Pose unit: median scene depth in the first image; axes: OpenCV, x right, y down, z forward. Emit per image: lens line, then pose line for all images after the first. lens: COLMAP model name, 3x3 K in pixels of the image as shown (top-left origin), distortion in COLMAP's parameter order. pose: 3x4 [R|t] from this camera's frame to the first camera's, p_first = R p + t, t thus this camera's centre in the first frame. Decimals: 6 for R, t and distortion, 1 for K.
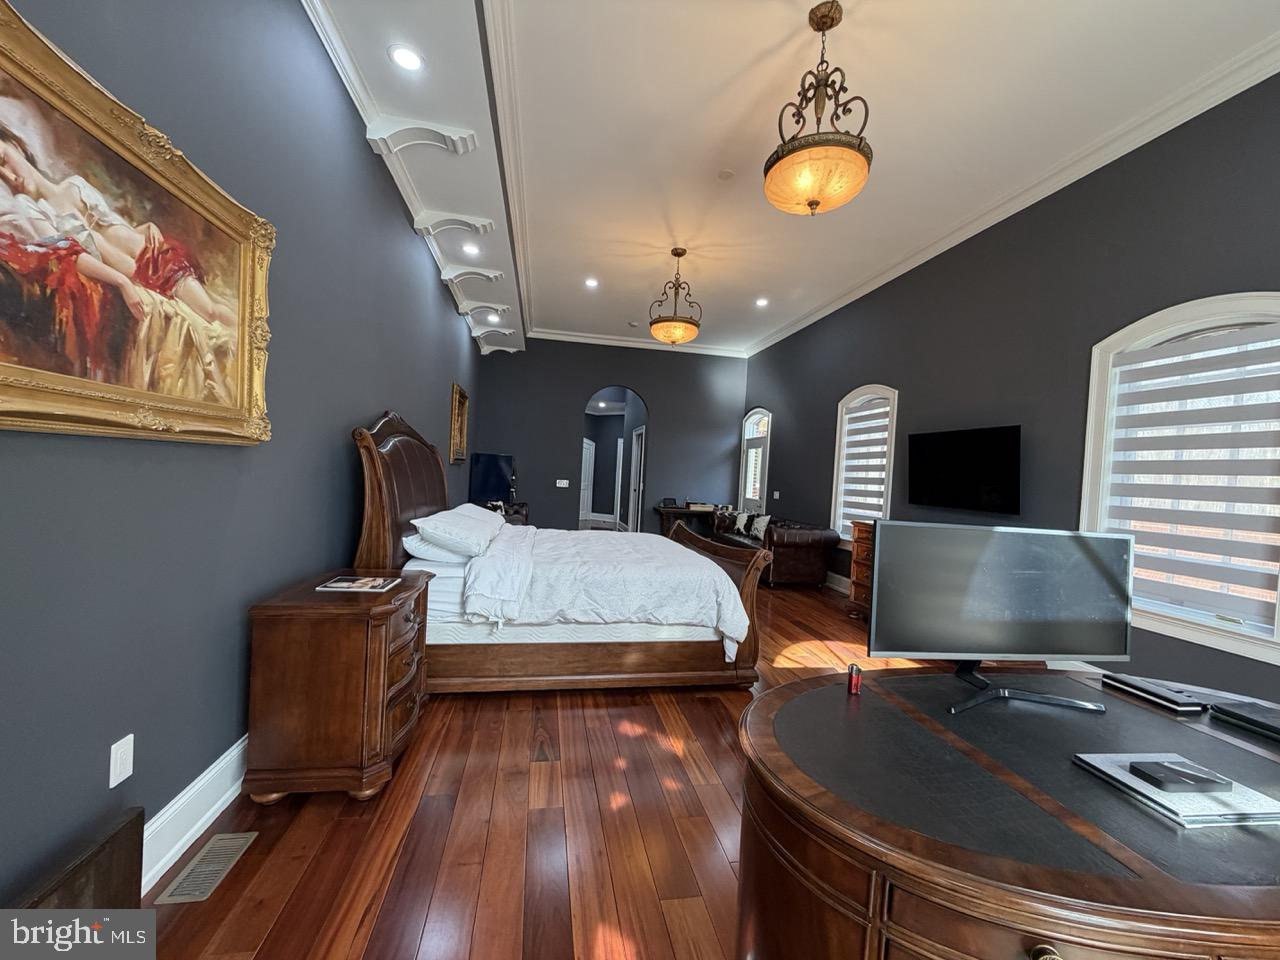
lens RADIAL K [[509.6, 0, 630.9], [0, 509.6, 480.6], [0, 0, 1]] dist [-0.000027, 0.000220]
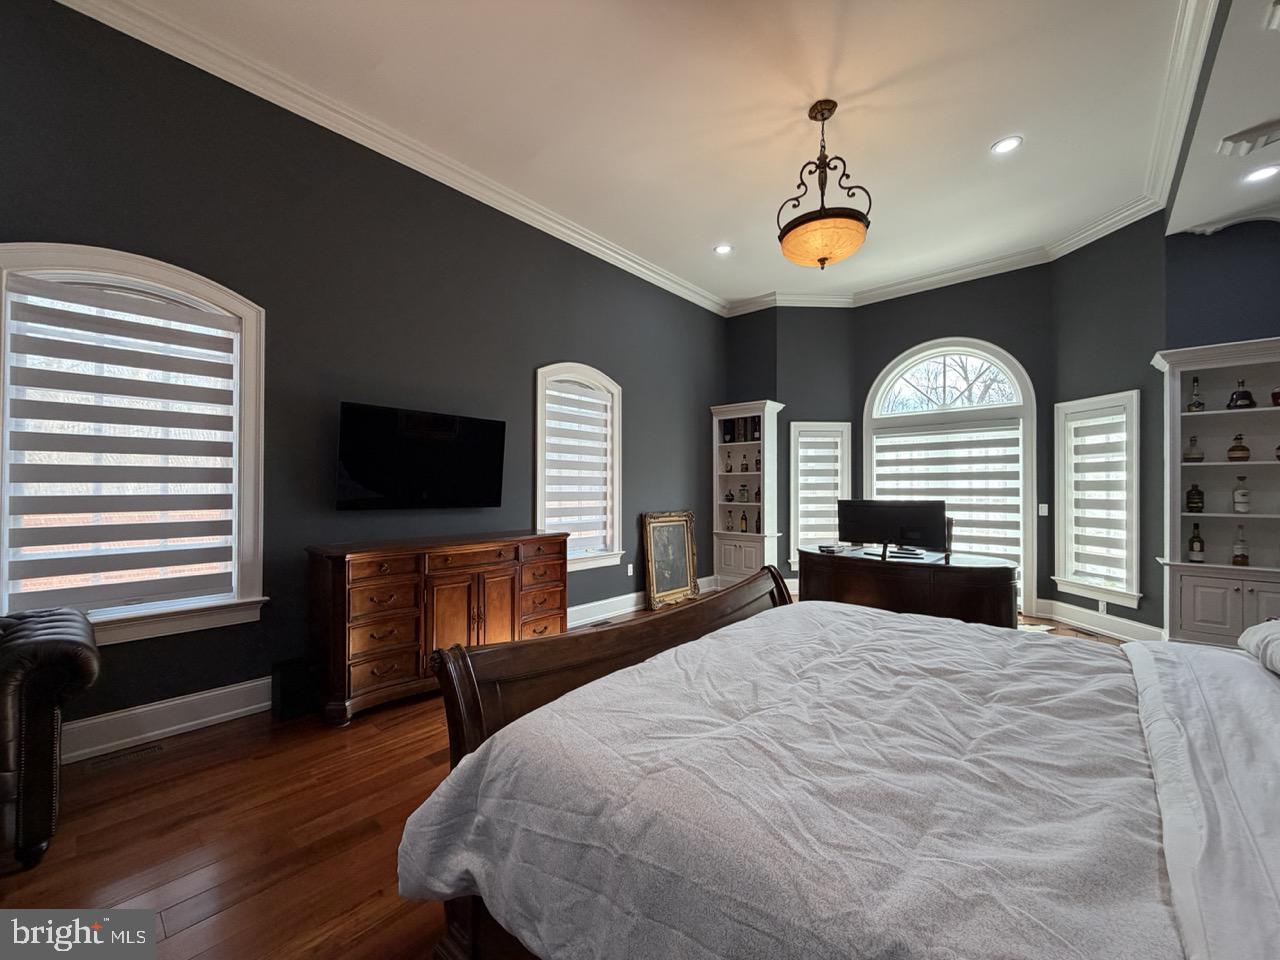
lens RADIAL K [[509.6, 0, 635.6], [0, 509.6, 482.2], [0, 0, 1]] dist [-0.000027, 0.000220]
pose [[-0.617185, -0.035643, 0.786010, -0.141693], [-0.016699, 0.999342, 0.032204, -0.013406], [-0.786641, 0.006751, -0.617374, 0.883912]]
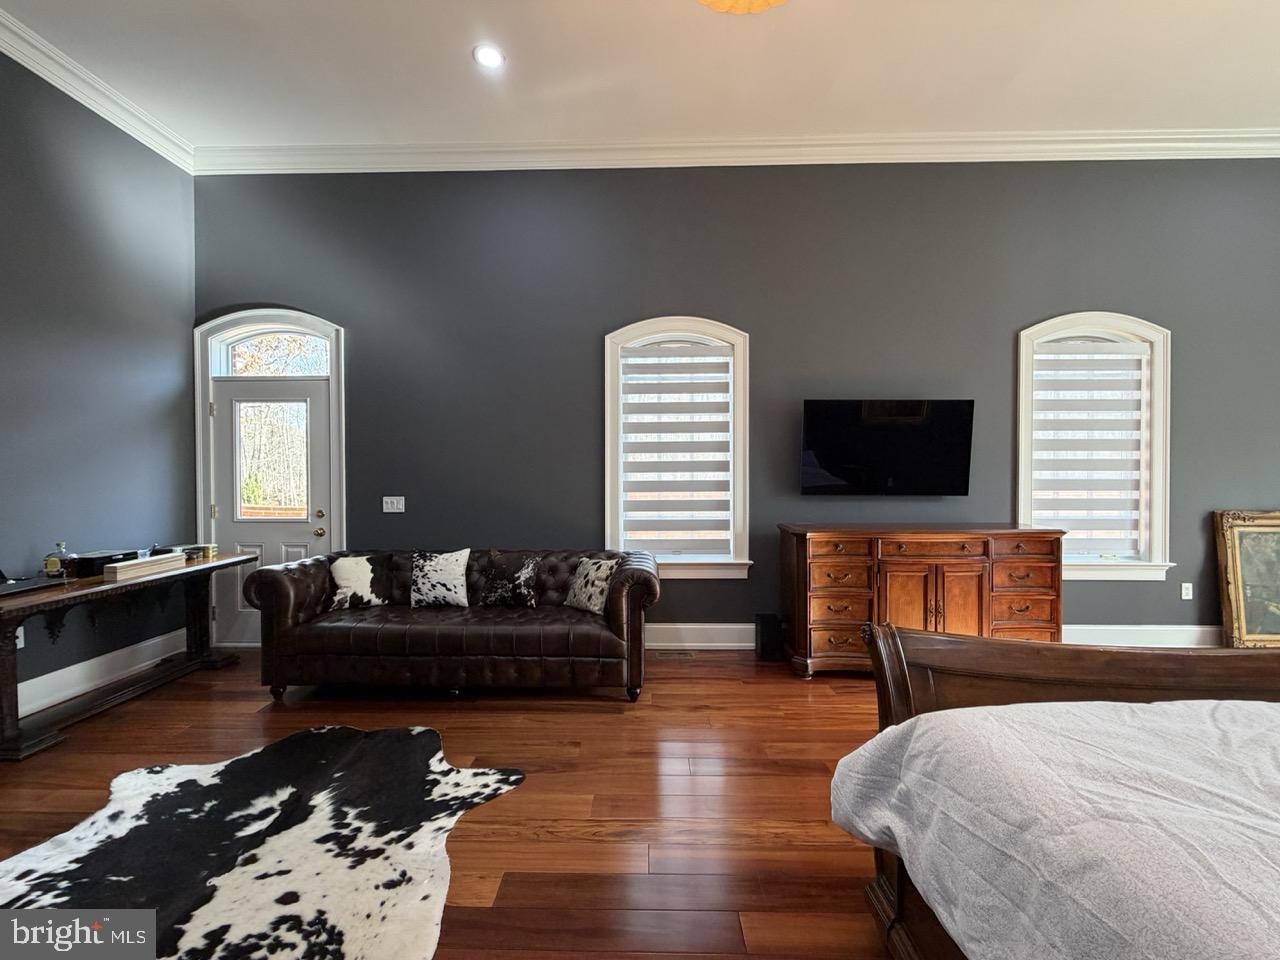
lens RADIAL K [[509.6, 0, 636.9], [0, 509.6, 479.7], [0, 0, 1]] dist [-0.000027, 0.000220]
pose [[0.197091, -0.052727, 0.978966, -0.170779], [0.026847, 0.998469, 0.048372, -0.014785], [-0.980018, 0.016749, 0.198204, 0.874676]]
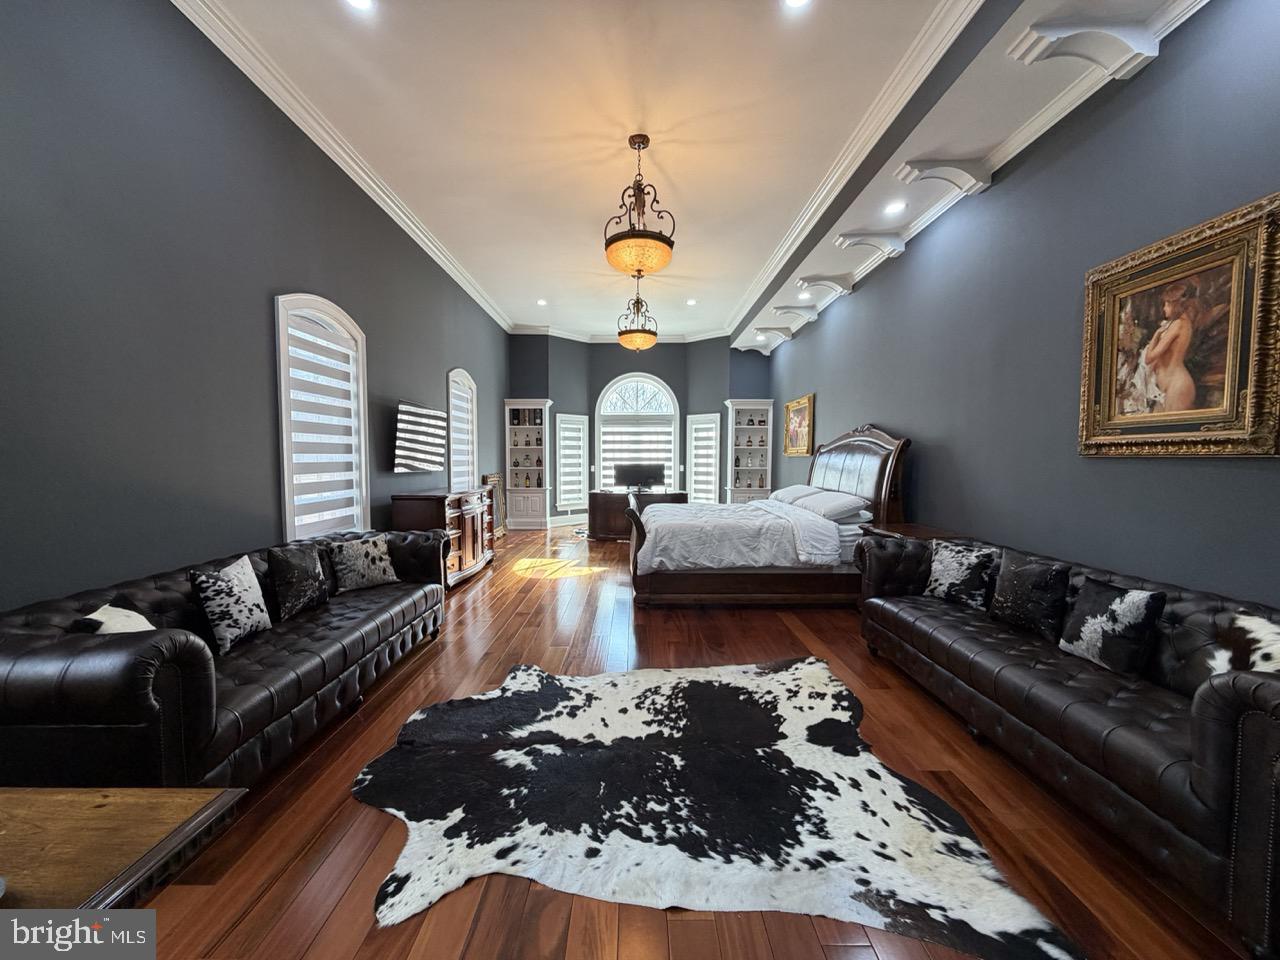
lens RADIAL K [[509.6, 0, 632.4], [0, 509.6, 478.4], [0, 0, 1]] dist [-0.000027, 0.000220]
pose [[-0.982584, -0.051837, 0.178444, -0.043512], [-0.041125, 0.997152, 0.063218, -0.017431], [-0.181213, 0.054778, -0.981917, 1.483285]]
